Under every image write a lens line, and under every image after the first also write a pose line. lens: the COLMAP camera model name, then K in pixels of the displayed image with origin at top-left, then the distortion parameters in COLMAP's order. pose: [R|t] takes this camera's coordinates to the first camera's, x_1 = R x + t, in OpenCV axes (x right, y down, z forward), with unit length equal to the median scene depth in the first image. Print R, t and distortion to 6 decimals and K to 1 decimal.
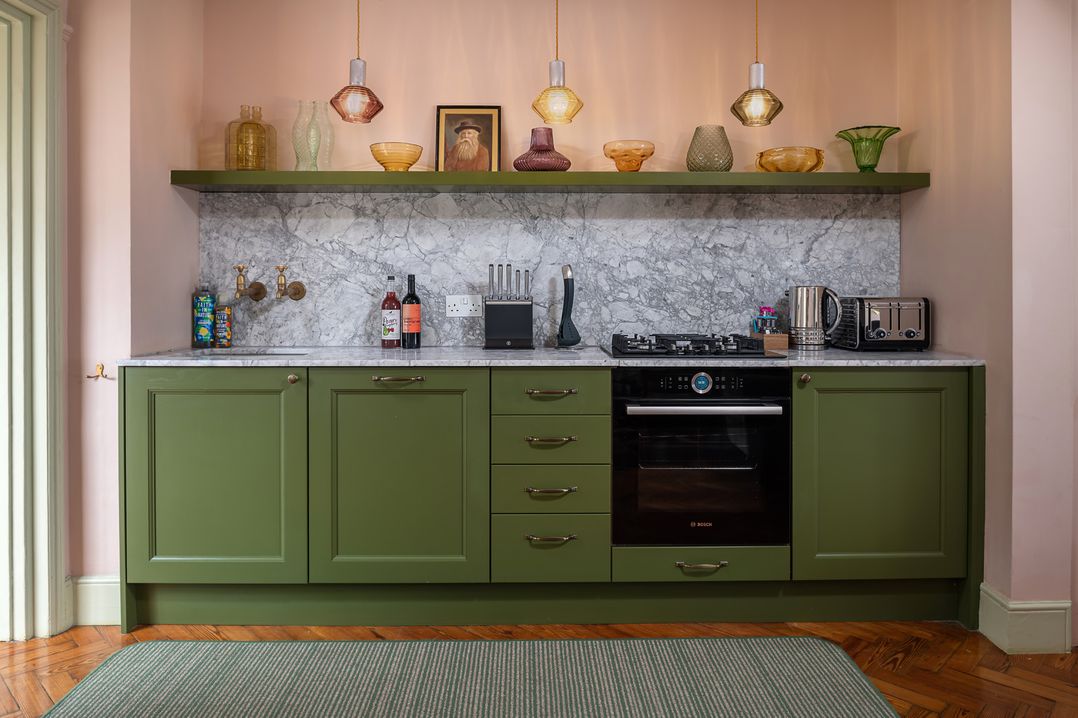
lens RADIAL K [[750.8, 0, 537.2], [0, 750.8, 297.7], [0, 0, 1]] dist [-0.000778, -0.001121]
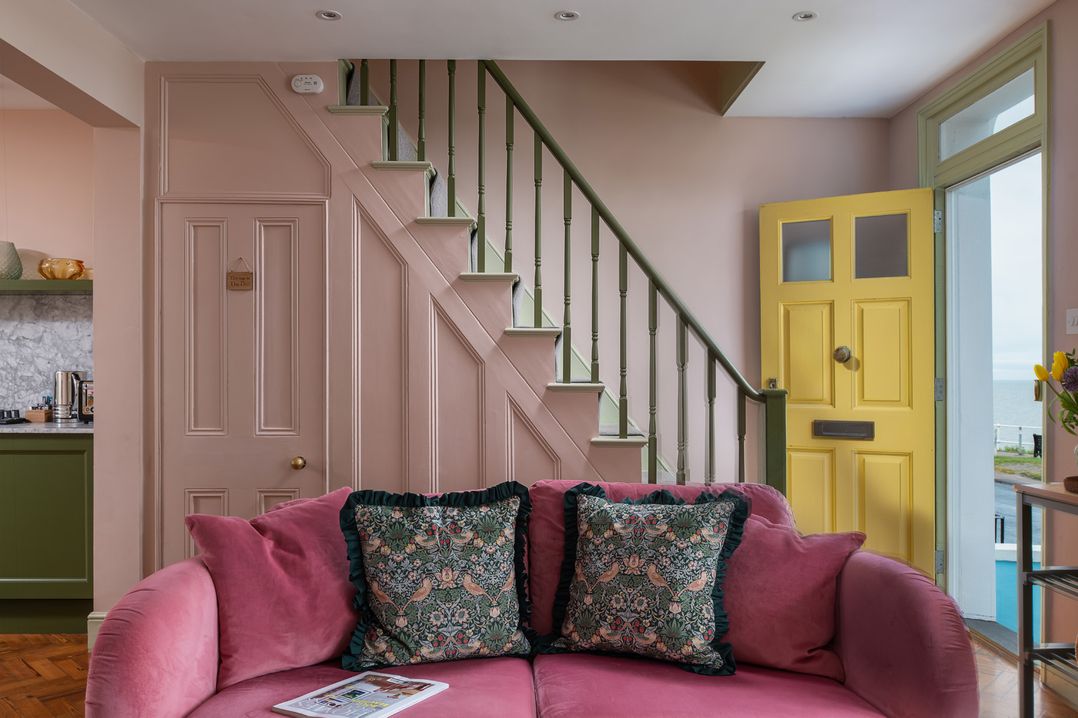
lens RADIAL K [[839.3, 0, 539.9], [0, 839.3, 386.3], [0, 0, 1]] dist [-0.012187, -0.001169]
pose [[0.999984, 0.002111, -0.005228, 1.099626], [-0.002085, 0.999985, 0.005086, 0.000918], [0.005239, -0.005075, 0.999973, -0.356603]]
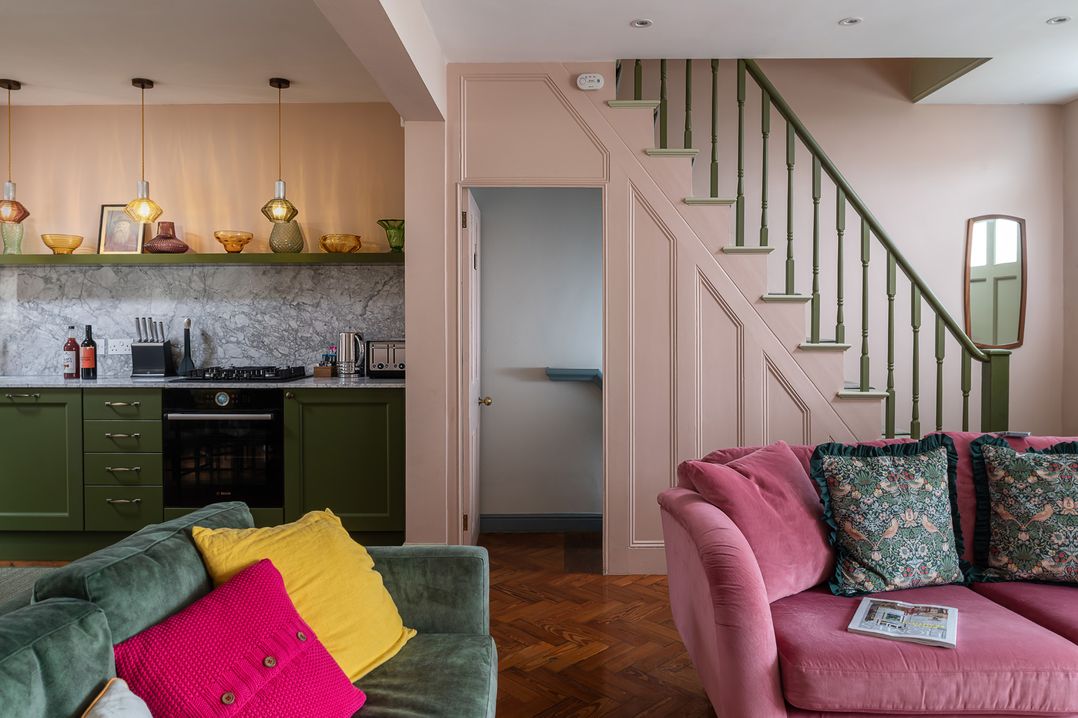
lens RADIAL K [[753.0, 0, 534.7], [0, 753.0, 341.3], [0, 0, 1]] dist [-0.010472, -0.003991]
pose [[0.999597, -0.001696, -0.028334, 0.720978], [0.002064, 0.999914, 0.012962, -0.015807], [0.028309, -0.013016, 0.999514, -0.392575]]
